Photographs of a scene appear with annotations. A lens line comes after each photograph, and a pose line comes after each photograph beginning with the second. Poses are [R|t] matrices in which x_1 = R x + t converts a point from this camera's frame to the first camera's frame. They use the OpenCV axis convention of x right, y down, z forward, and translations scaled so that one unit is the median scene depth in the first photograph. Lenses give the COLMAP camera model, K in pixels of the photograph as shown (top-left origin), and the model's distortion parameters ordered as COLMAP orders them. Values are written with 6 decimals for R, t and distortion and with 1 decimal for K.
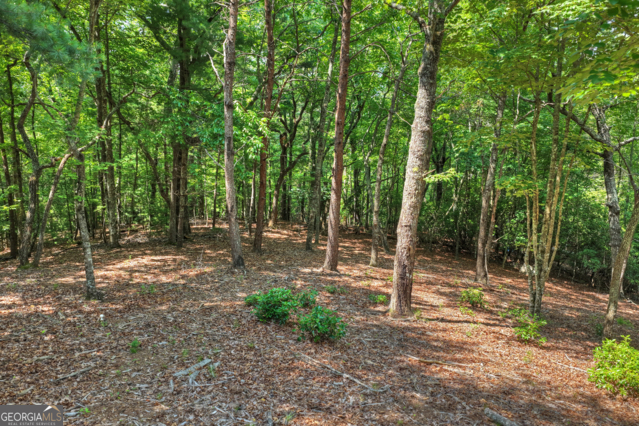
lens RADIAL K [[526.1, 0, 319.5], [0, 526.1, 213.0], [0, 0, 1]] dist [-0.006093, -0.001129]
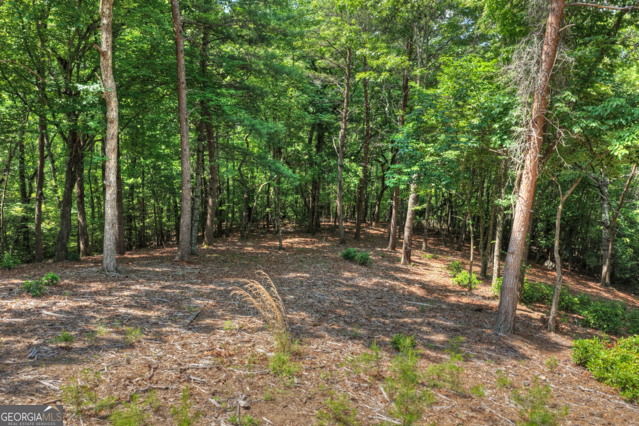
lens RADIAL K [[526.1, 0, 319.5], [0, 526.1, 213.0], [0, 0, 1]] dist [-0.006093, -0.001129]
pose [[0.969792, 0.040172, -0.240602, 0.211576], [-0.039747, 0.999188, 0.006624, -0.024683], [0.240673, 0.003139, 0.970601, -0.856118]]
